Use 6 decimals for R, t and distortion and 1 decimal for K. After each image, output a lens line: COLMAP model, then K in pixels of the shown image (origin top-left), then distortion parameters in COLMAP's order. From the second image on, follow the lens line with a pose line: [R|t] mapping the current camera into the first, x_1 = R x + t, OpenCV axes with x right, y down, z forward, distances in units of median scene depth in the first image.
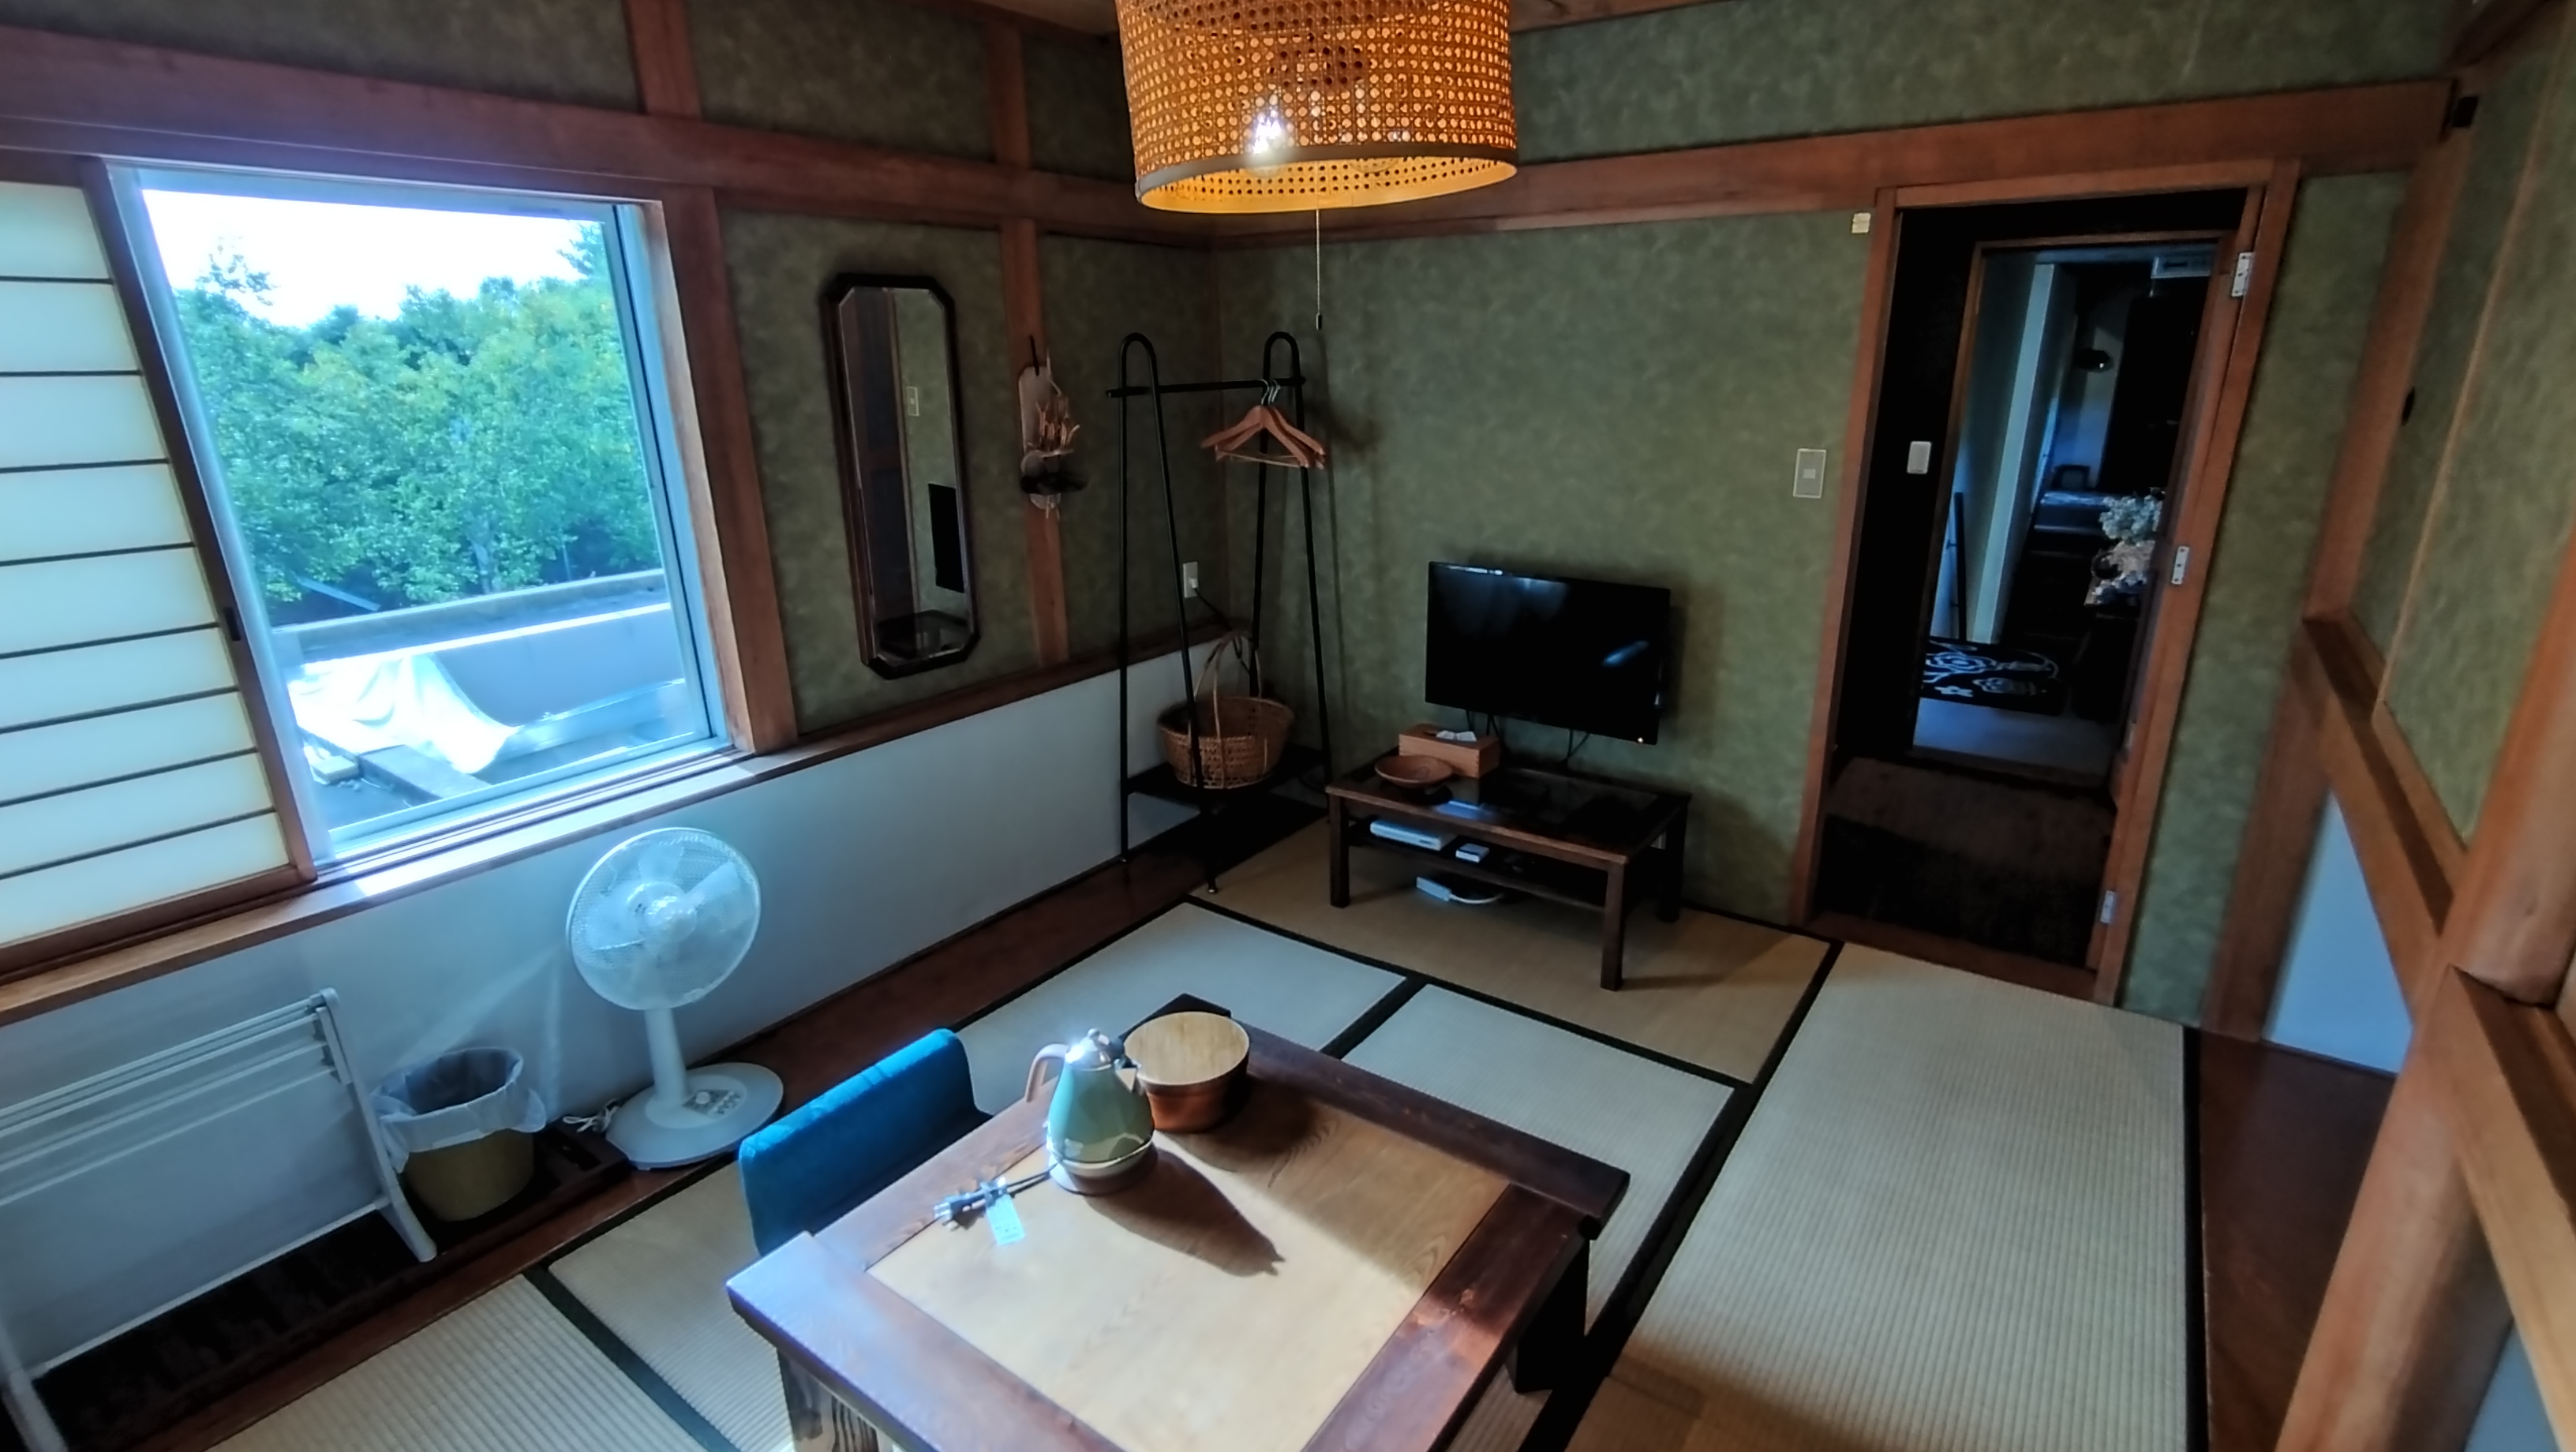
lens RADIAL K [[1153.2, 0, 1303.0], [0, 1153.2, 717.5], [0, 0, 1]] dist [-0.001096, -0.001369]
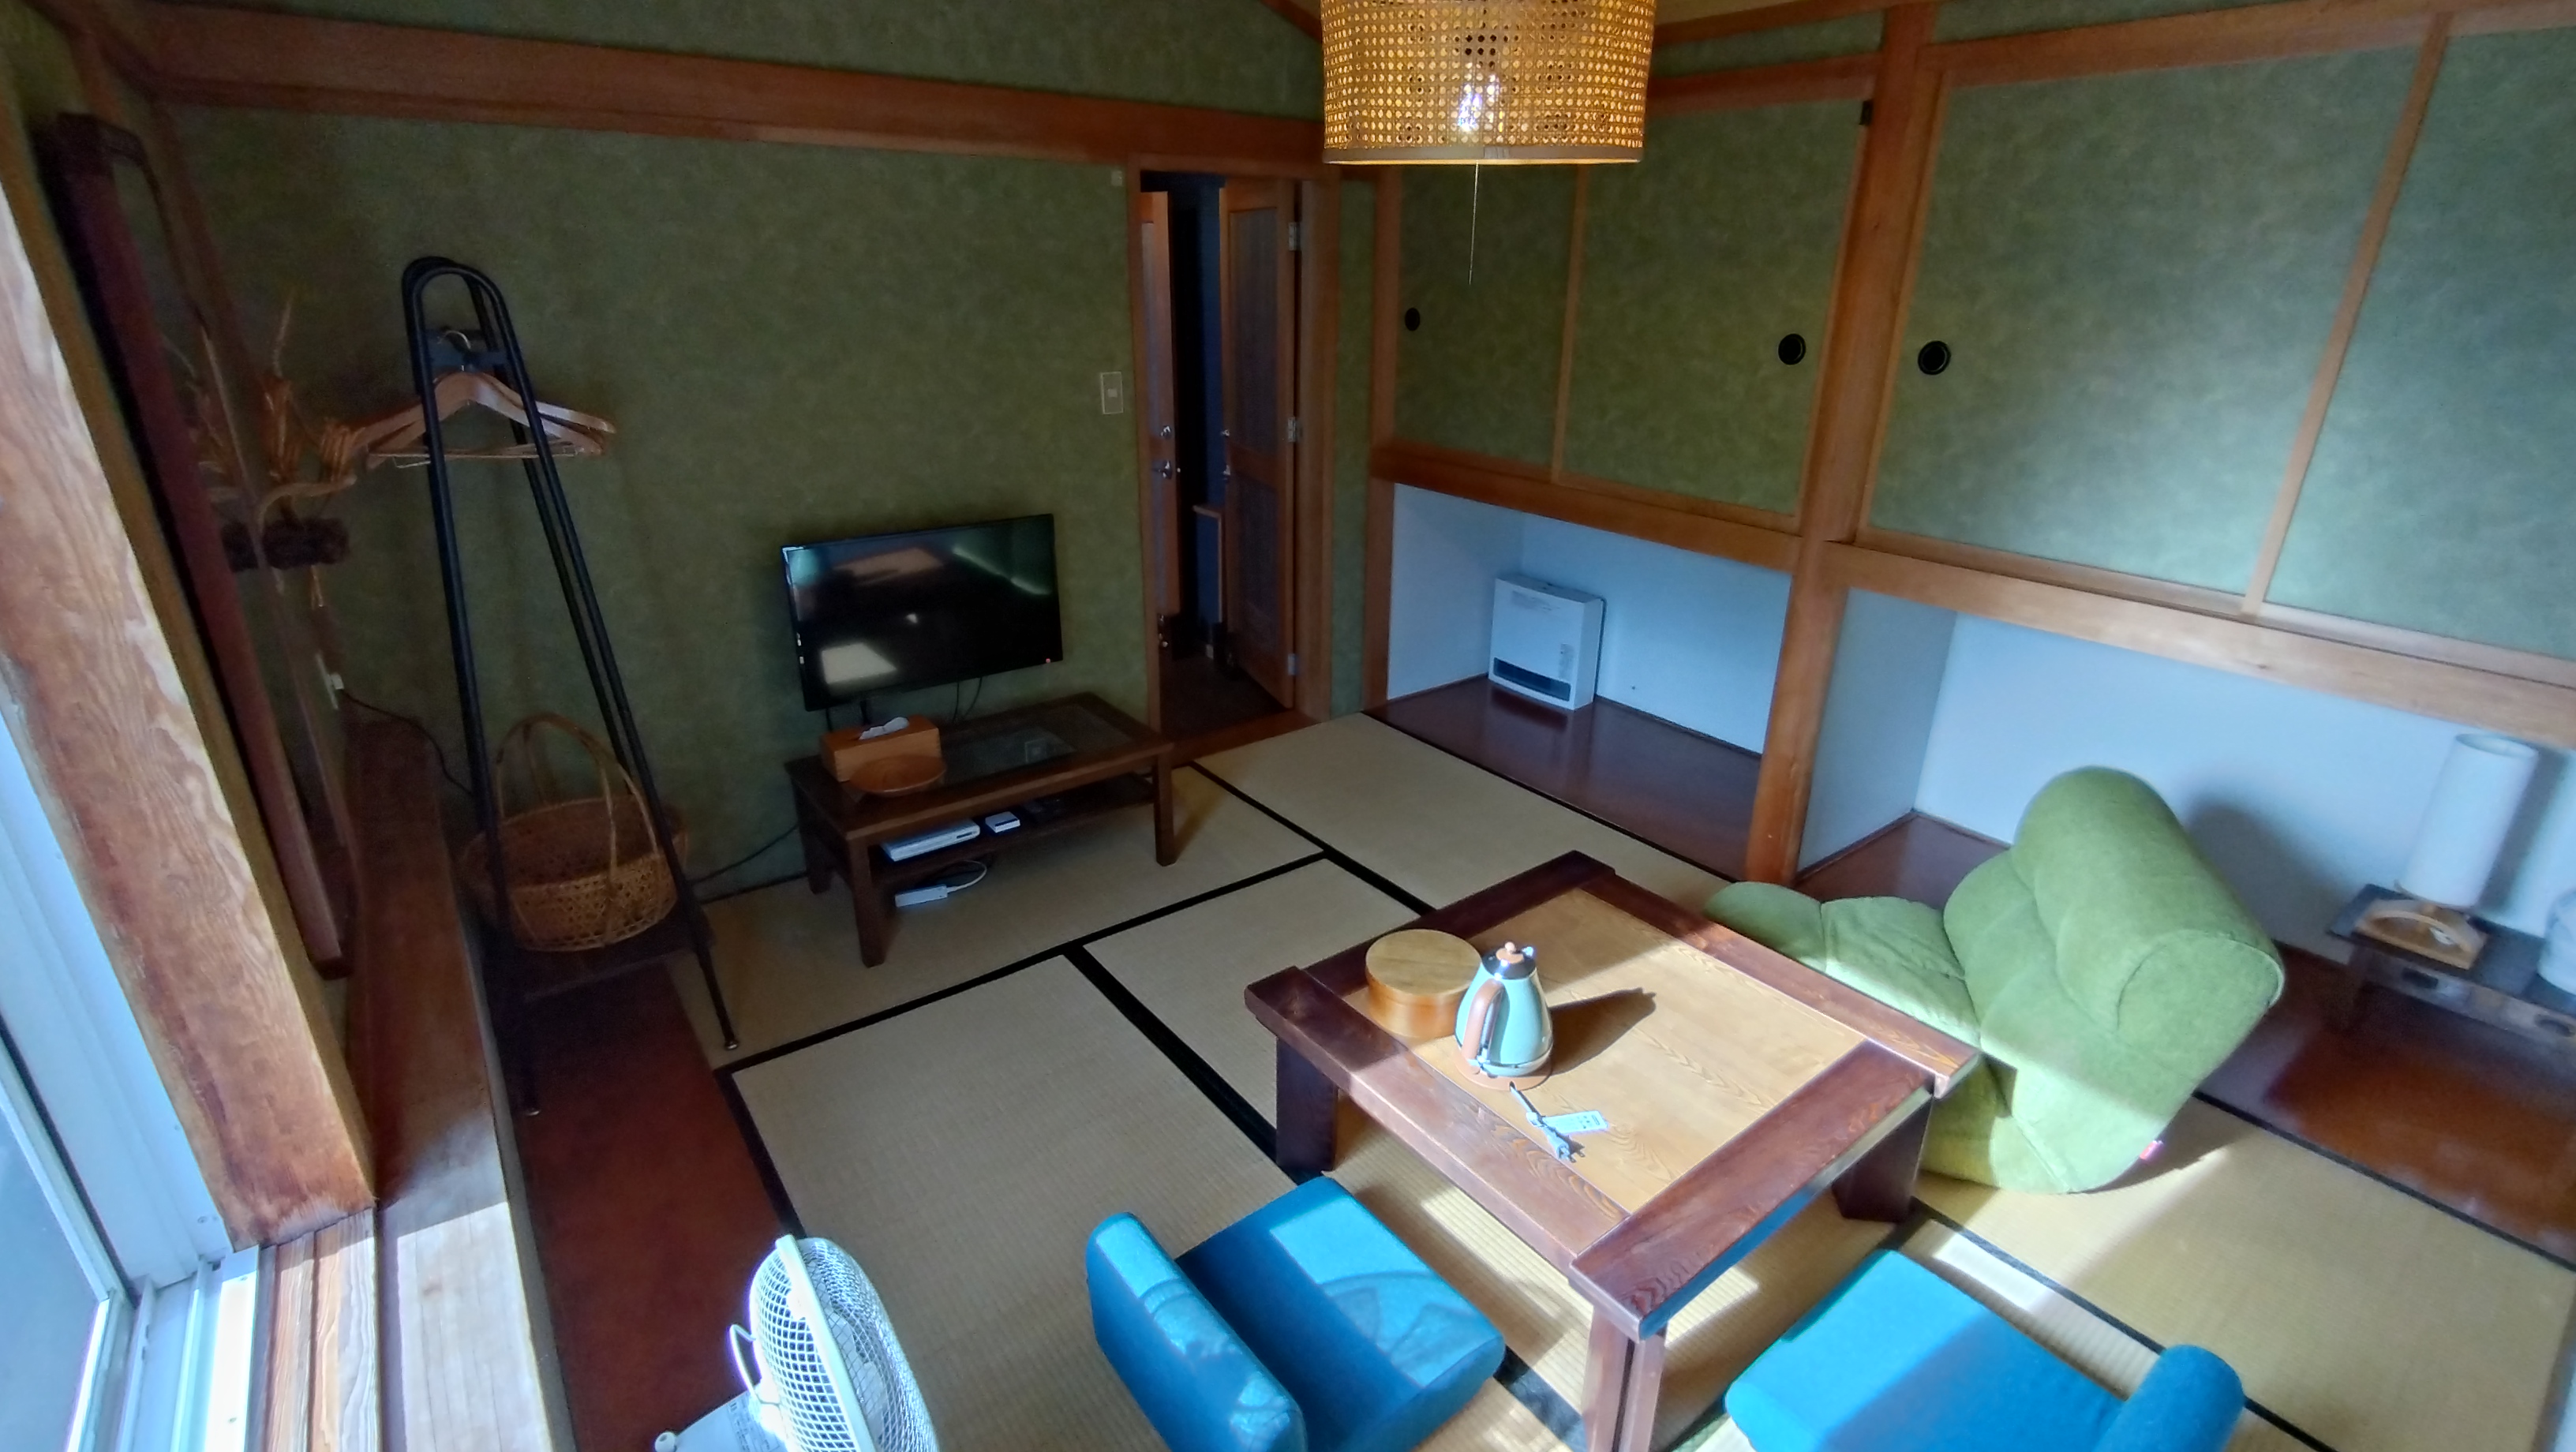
lens RADIAL K [[1153.2, 0, 1298.2], [0, 1153.2, 726.0], [0, 0, 1]] dist [-0.001096, -0.001369]
pose [[0.291111, -0.340137, 0.894182, -0.647257], [0.284960, 0.923067, 0.258353, -0.141409], [-0.913265, 0.179596, 0.365641, 0.437470]]
